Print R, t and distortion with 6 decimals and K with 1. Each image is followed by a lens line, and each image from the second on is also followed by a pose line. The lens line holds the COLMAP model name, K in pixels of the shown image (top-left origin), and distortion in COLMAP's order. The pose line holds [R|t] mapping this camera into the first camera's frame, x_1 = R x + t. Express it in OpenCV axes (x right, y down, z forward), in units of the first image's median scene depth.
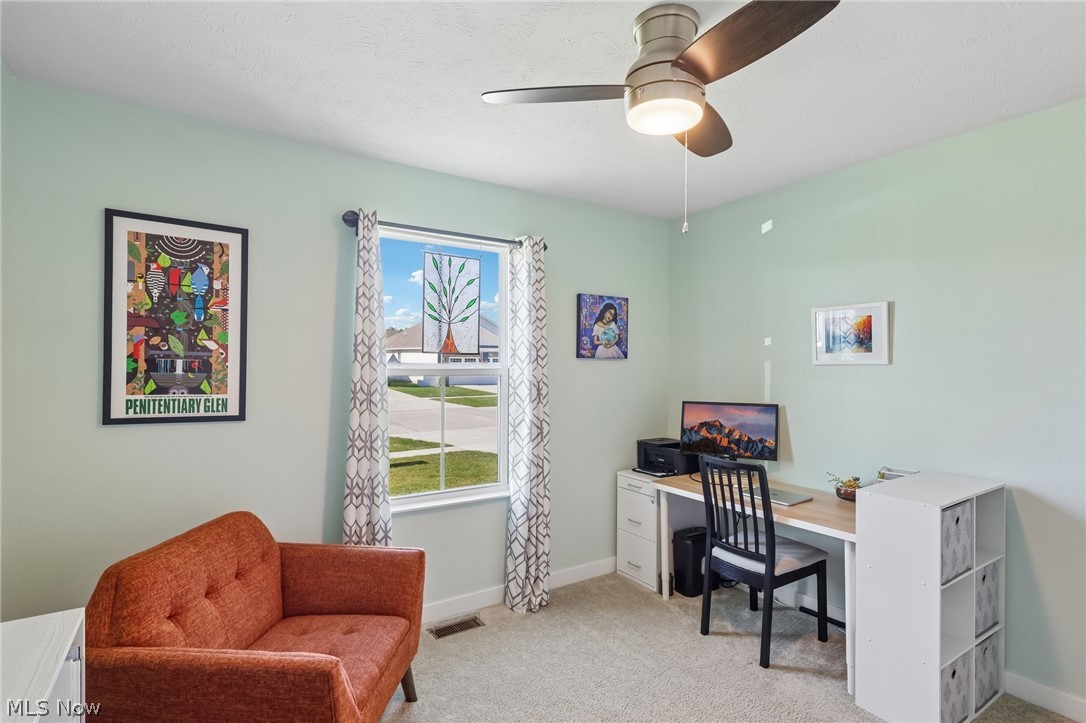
lens RADIAL K [[527.7, 0, 543.0], [0, 527.7, 361.5], [0, 0, 1]] dist [-0.002354, -0.000706]
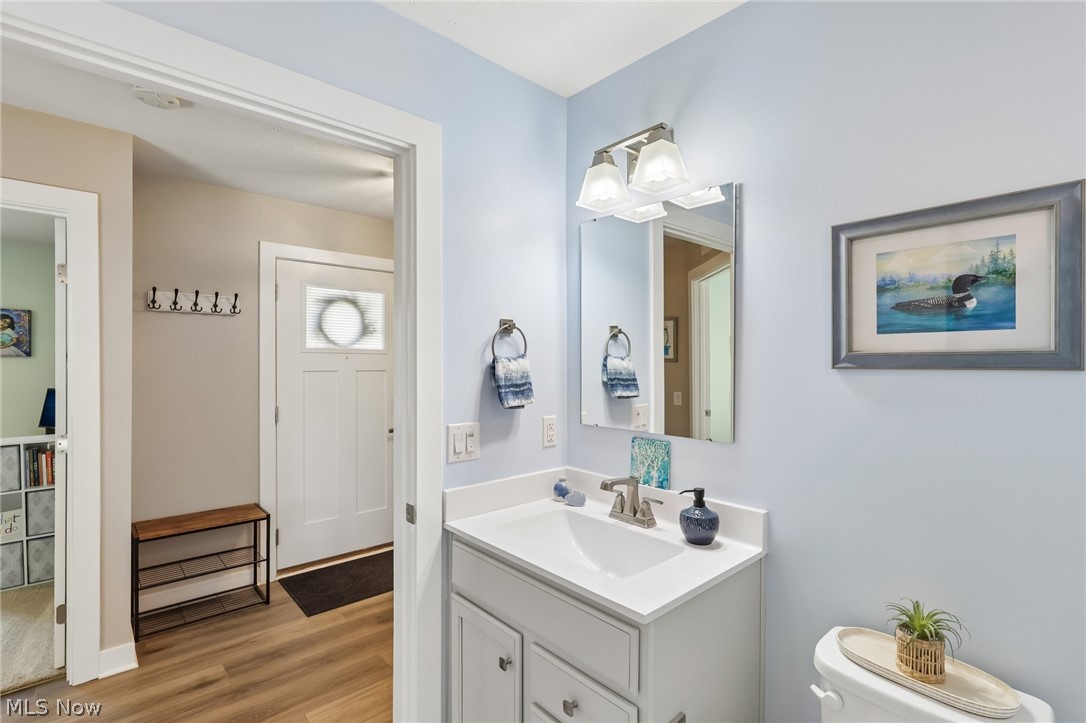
lens RADIAL K [[503.4, 0, 547.8], [0, 503.4, 361.9], [0, 0, 1]] dist [0.002013, 0.000495]
pose [[0.987097, -0.001905, 0.160114, 1.516152], [0.000173, 0.999941, 0.010828, -0.006933], [-0.160126, -0.010660, 0.987039, -0.540810]]
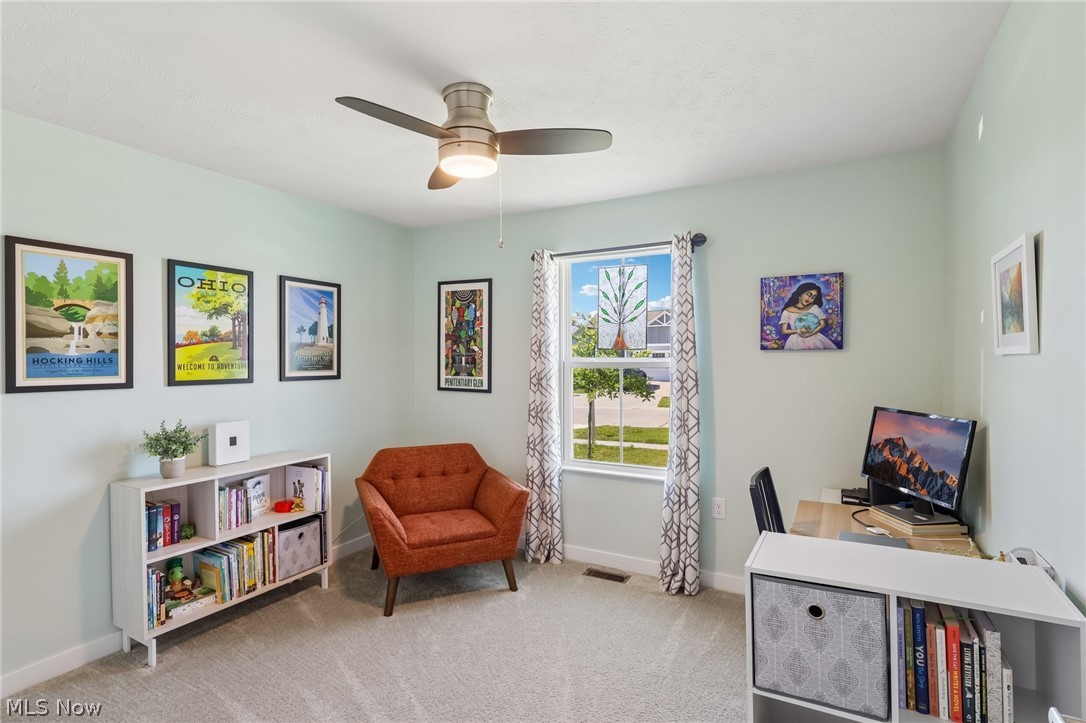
lens RADIAL K [[527.7, 0, 543.0], [0, 527.7, 361.5], [0, 0, 1]] dist [-0.002354, -0.000706]
pose [[0.468039, -0.000094, -0.883708, 0.801039], [0.013105, 0.999891, 0.006834, 0.001845], [0.883610, -0.014780, 0.467989, 0.294824]]
